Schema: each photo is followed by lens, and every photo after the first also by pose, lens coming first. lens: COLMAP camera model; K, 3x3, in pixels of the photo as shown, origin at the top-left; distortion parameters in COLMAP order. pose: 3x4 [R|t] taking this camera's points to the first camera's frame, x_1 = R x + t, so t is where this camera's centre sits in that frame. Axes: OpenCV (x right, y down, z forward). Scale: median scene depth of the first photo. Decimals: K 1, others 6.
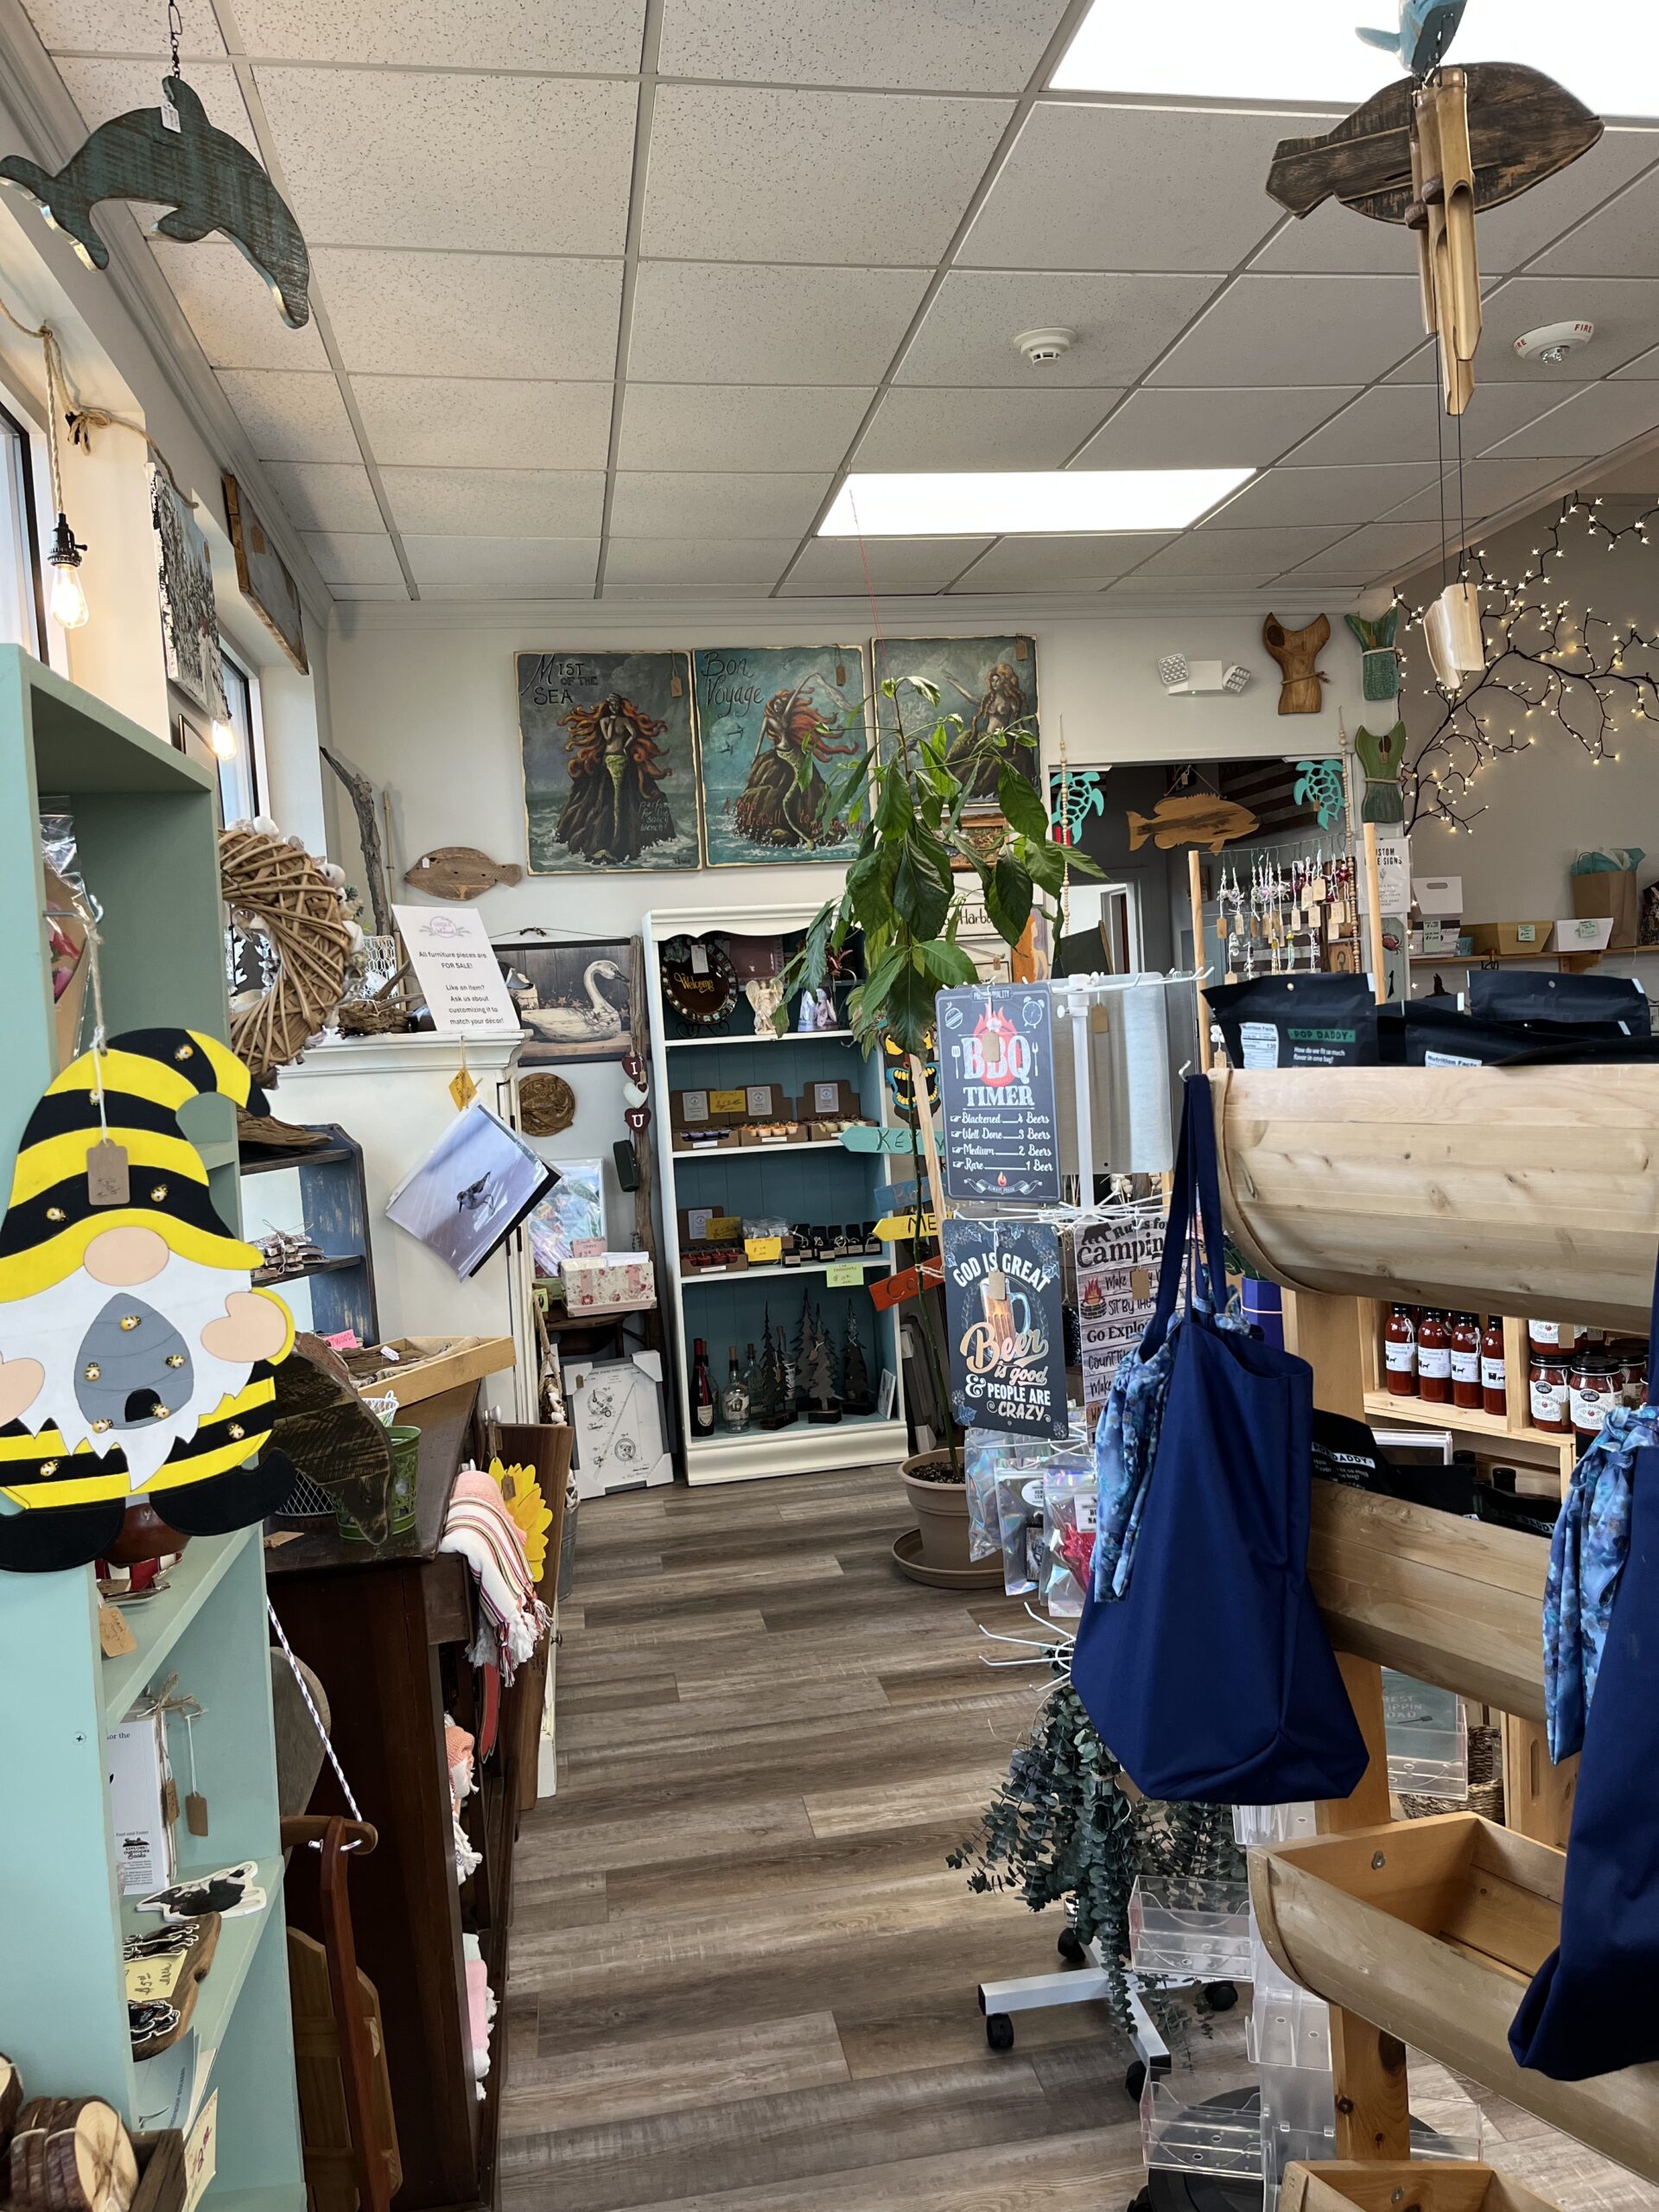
lens RADIAL K [[1659.0, 0, 842.4], [0, 1659.0, 1104.1], [0, 0, 1]] dist [0.035474, -0.049013]
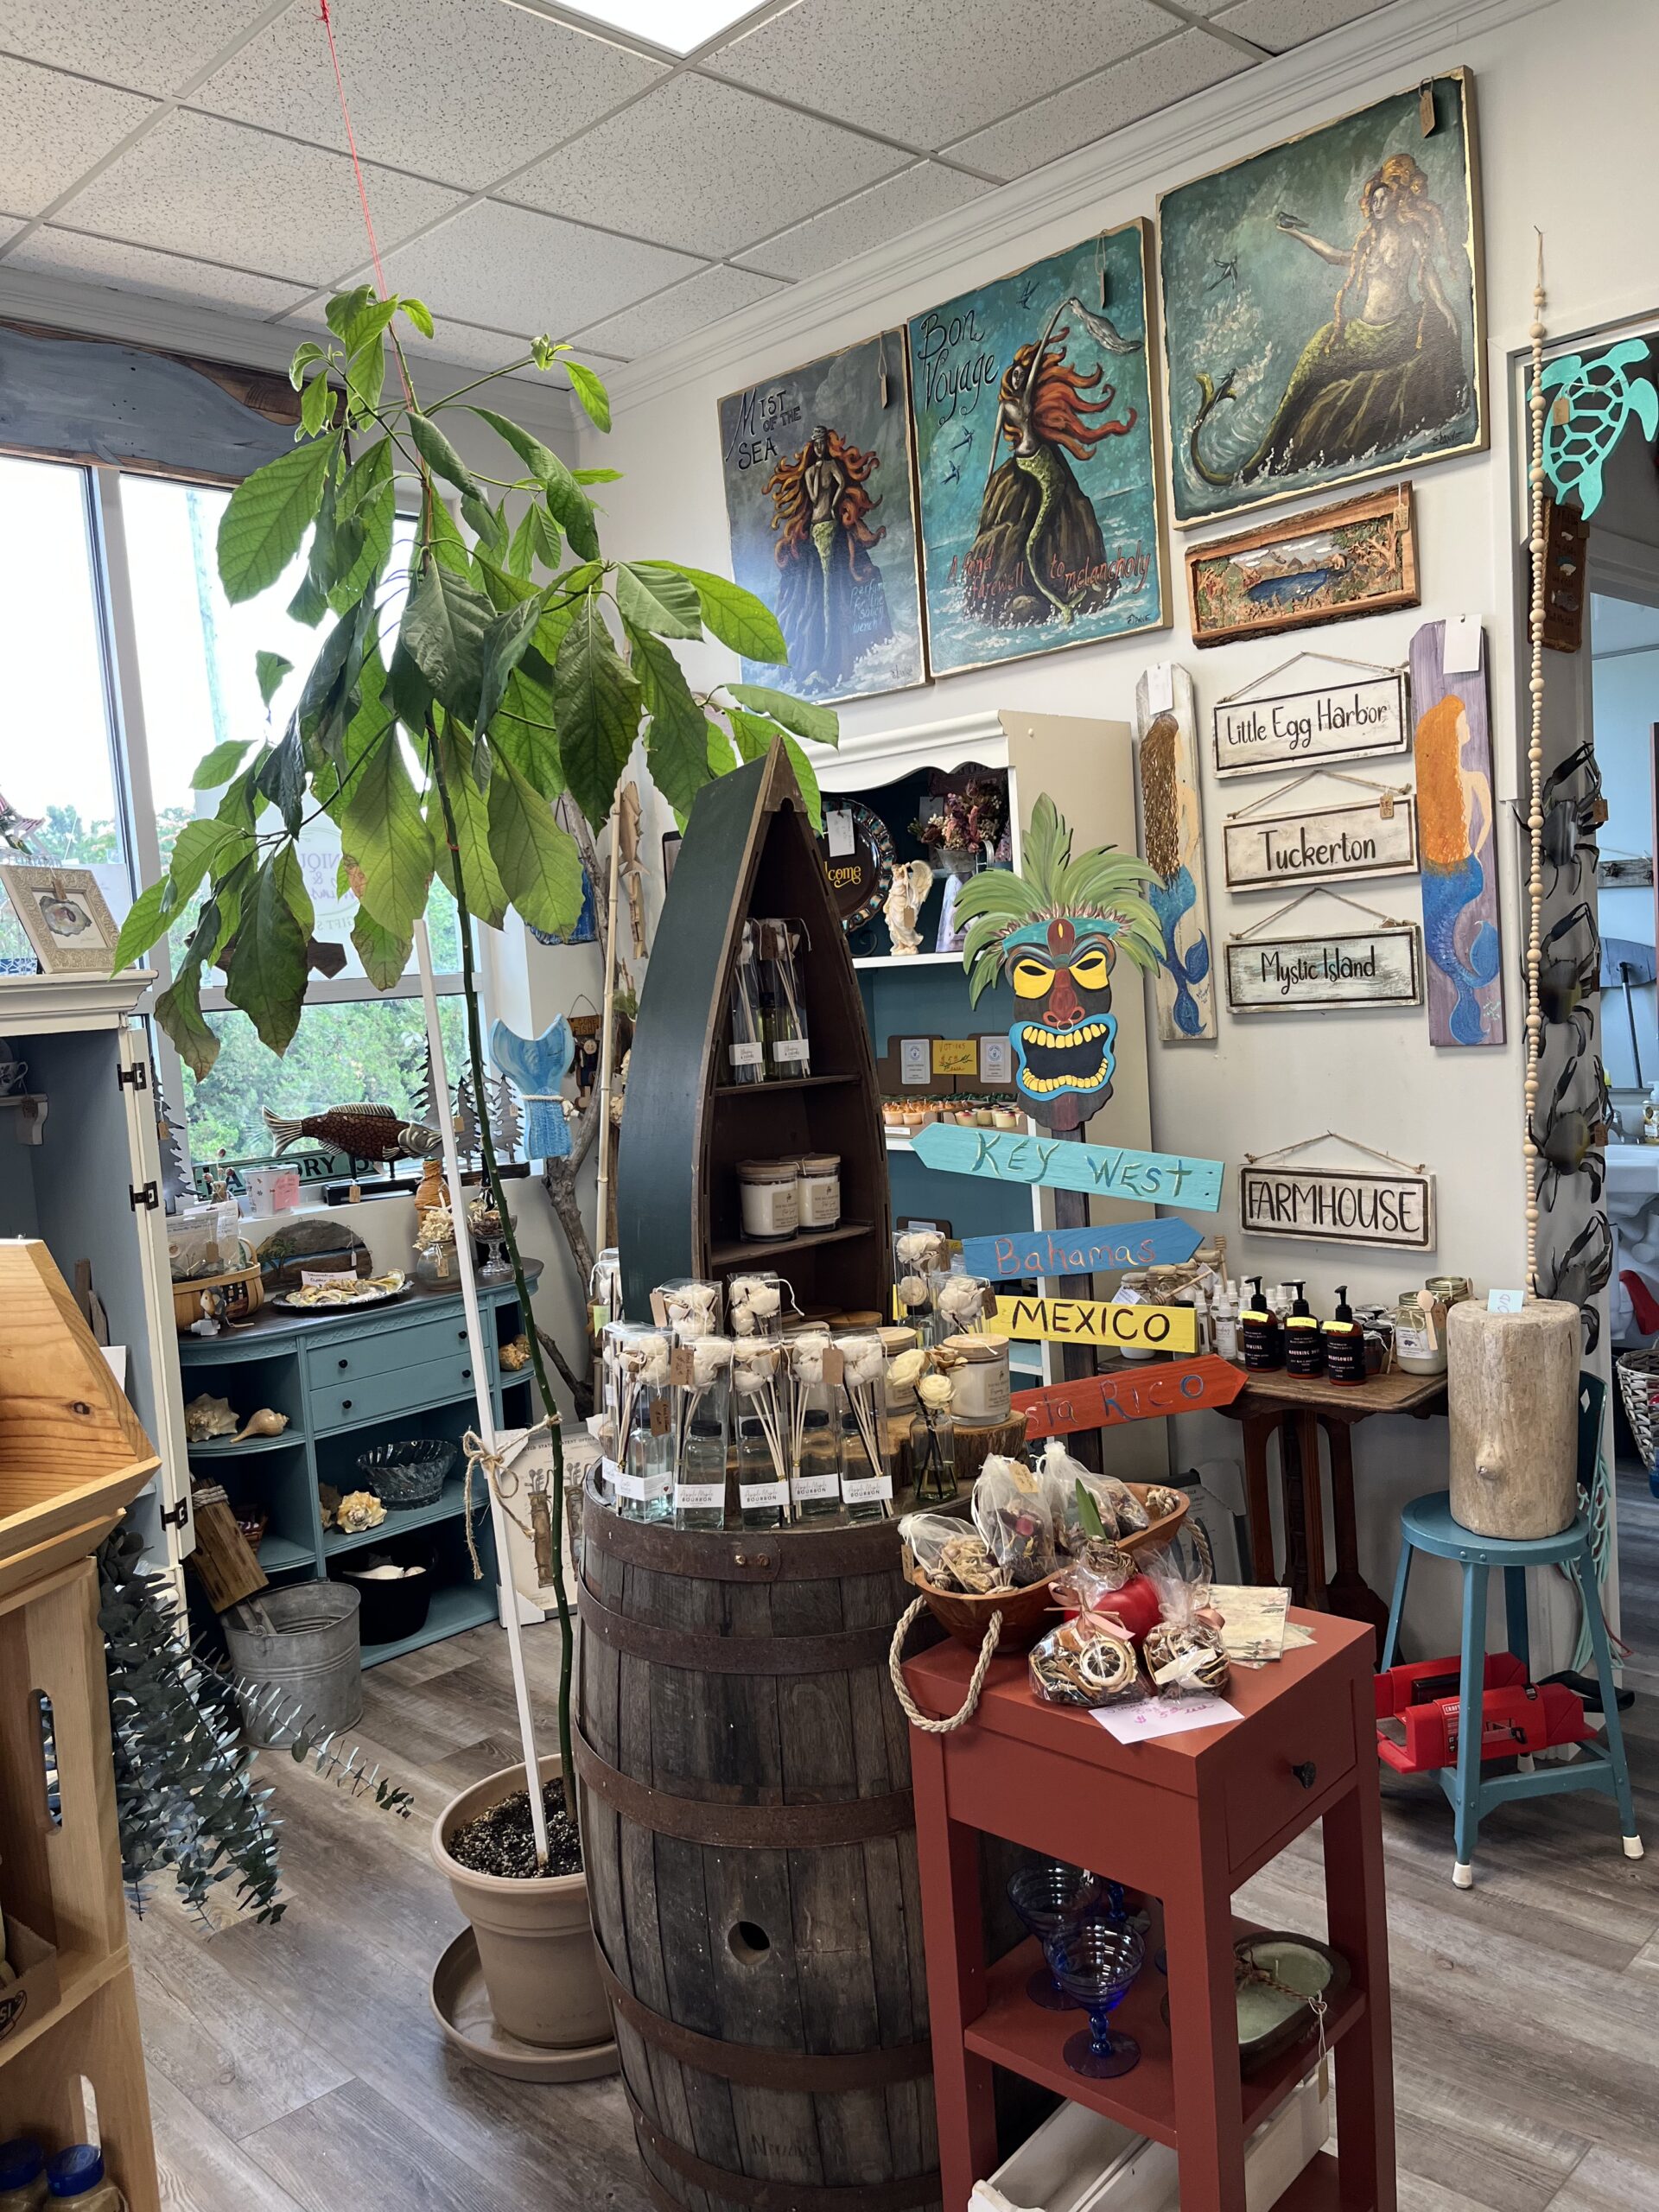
lens RADIAL K [[1659.0, 0, 884.4], [0, 1659.0, 1079.5], [0, 0, 1]] dist [0.035474, -0.049013]
pose [[0.596558, 0.076620, -0.798904, 0.414815], [-0.011621, 0.996153, 0.086860, -0.047216], [0.802486, -0.042533, 0.595154, 0.609929]]
